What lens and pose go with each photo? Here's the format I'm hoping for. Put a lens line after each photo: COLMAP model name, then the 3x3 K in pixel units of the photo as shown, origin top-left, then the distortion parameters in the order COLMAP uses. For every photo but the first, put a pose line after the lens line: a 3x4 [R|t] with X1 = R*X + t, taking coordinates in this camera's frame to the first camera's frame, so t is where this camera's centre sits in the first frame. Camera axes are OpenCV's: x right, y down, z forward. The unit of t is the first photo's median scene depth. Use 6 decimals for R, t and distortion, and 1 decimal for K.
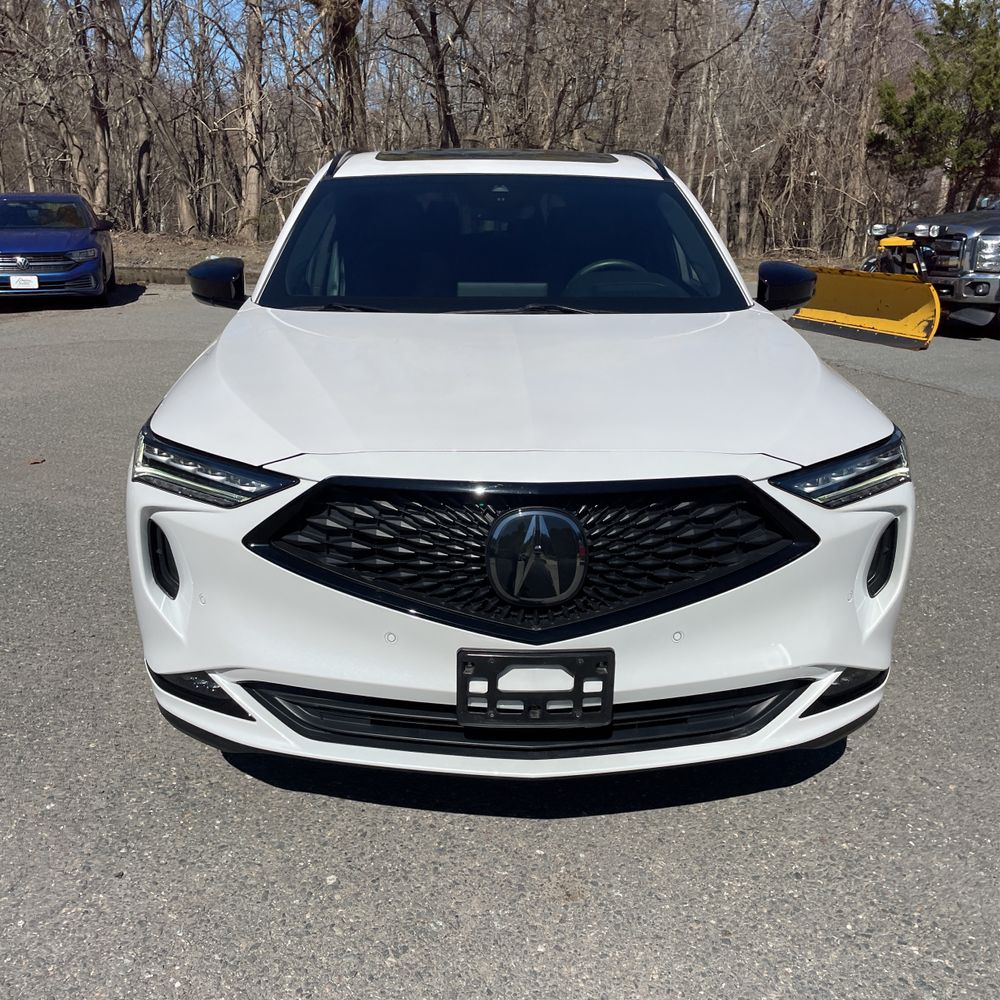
lens RADIAL K [[987.6, 0, 492.4], [0, 987.6, 488.4], [0, 0, 1]] dist [0.099401, -0.106420]
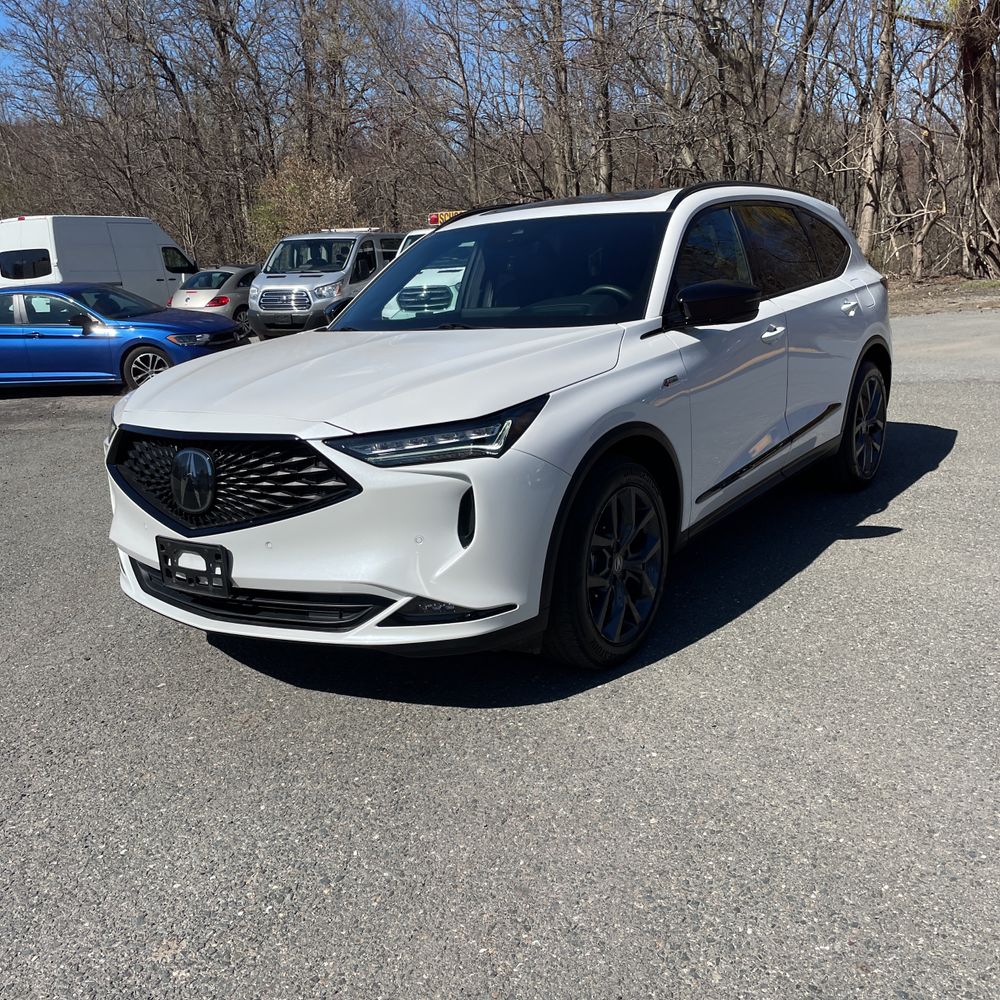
lens RADIAL K [[975.9, 0, 501.6], [0, 975.9, 540.9], [0, 0, 1]] dist [0.084813, -0.113922]
pose [[0.820748, 0.104870, -0.561583, 1.233638], [-0.098585, 0.994259, 0.041586, 0.048032], [0.562720, 0.021233, 0.826375, 0.009242]]
